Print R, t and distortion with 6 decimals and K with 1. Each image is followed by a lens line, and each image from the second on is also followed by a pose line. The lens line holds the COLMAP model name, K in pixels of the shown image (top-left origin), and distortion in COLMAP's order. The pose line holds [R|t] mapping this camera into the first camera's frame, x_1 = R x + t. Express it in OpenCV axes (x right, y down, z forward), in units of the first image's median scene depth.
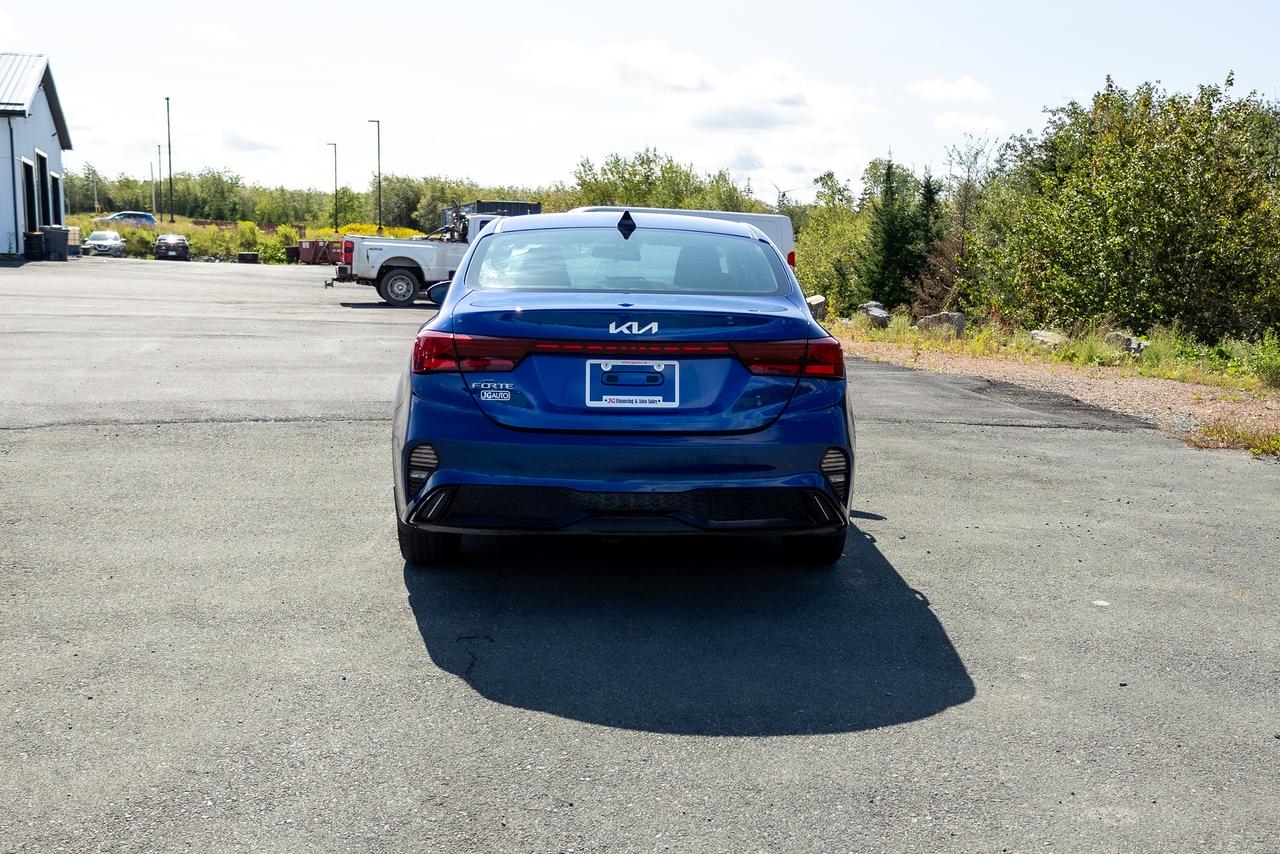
lens RADIAL K [[1447.4, 0, 593.3], [0, 1447.4, 427.1], [0, 0, 1]] dist [-0.126886, -0.007918]
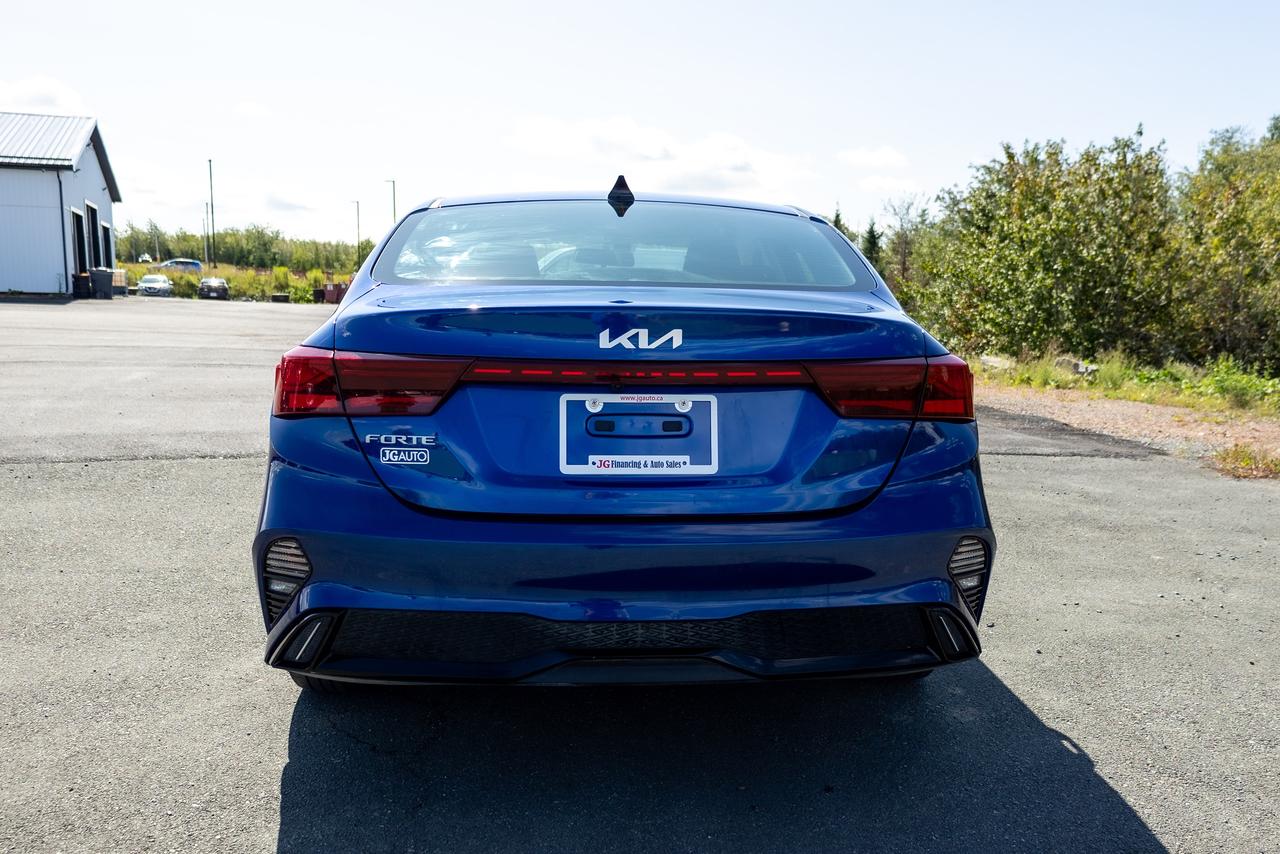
lens RADIAL K [[1069.0, 0, 640.0], [0, 1069.0, 427.0], [0, 0, 1]] dist [0.011759, 0.004720]
pose [[0.998490, -0.008032, 0.054345, 0.001503], [0.008397, 0.999944, -0.006493, -0.011497], [-0.054290, 0.006940, 0.998501, 0.216096]]
